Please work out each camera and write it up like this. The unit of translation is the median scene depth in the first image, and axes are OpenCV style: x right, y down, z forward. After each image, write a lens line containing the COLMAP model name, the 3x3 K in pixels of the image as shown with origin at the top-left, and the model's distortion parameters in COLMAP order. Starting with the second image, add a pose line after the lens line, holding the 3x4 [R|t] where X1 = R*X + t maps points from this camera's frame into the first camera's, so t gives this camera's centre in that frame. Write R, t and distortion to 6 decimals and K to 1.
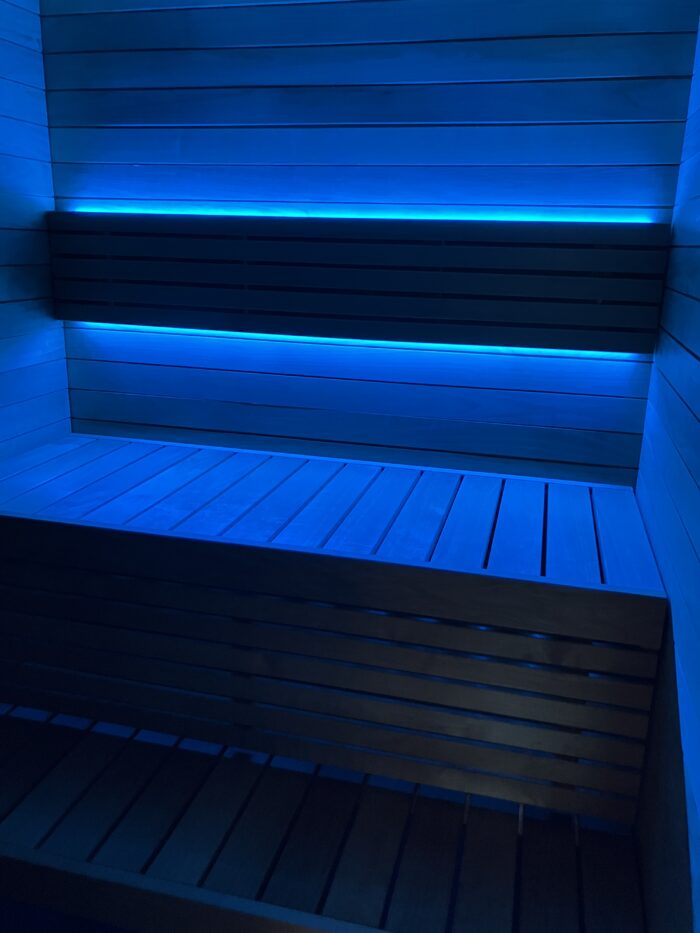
lens RADIAL K [[757.7, 0, 353.0], [0, 757.7, 454.6], [0, 0, 1]] dist [0.008842, 0.002976]
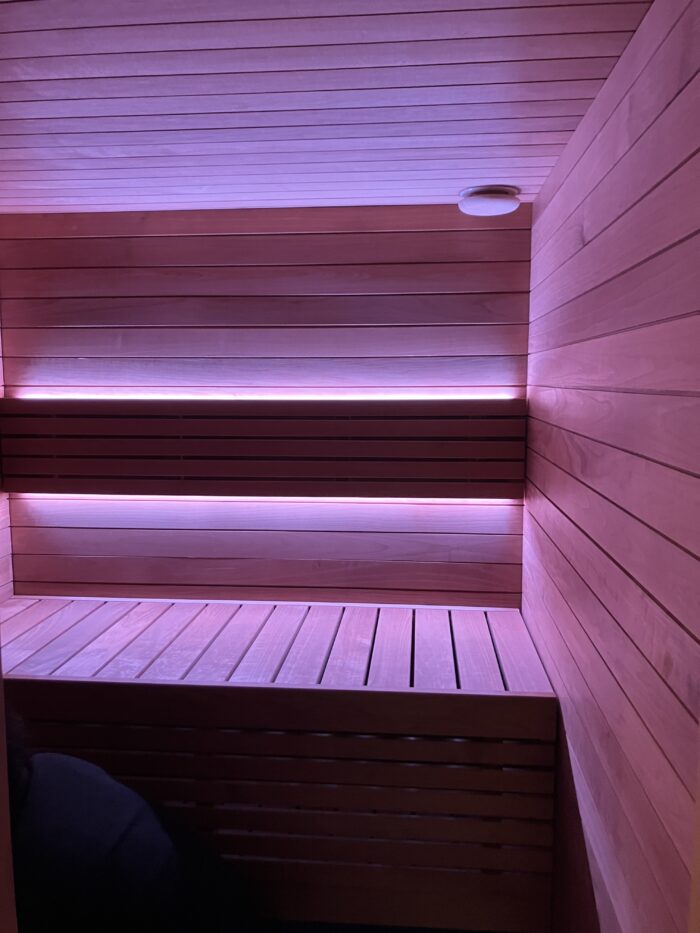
lens RADIAL K [[751.2, 0, 350.0], [0, 751.2, 466.5], [0, 0, 1]] dist [0.005164, -0.001529]
pose [[0.986954, -0.045666, 0.154393, -0.075676], [0.069554, 0.985767, -0.153056, -0.016666], [-0.145206, 0.161798, 0.976082, -0.175869]]
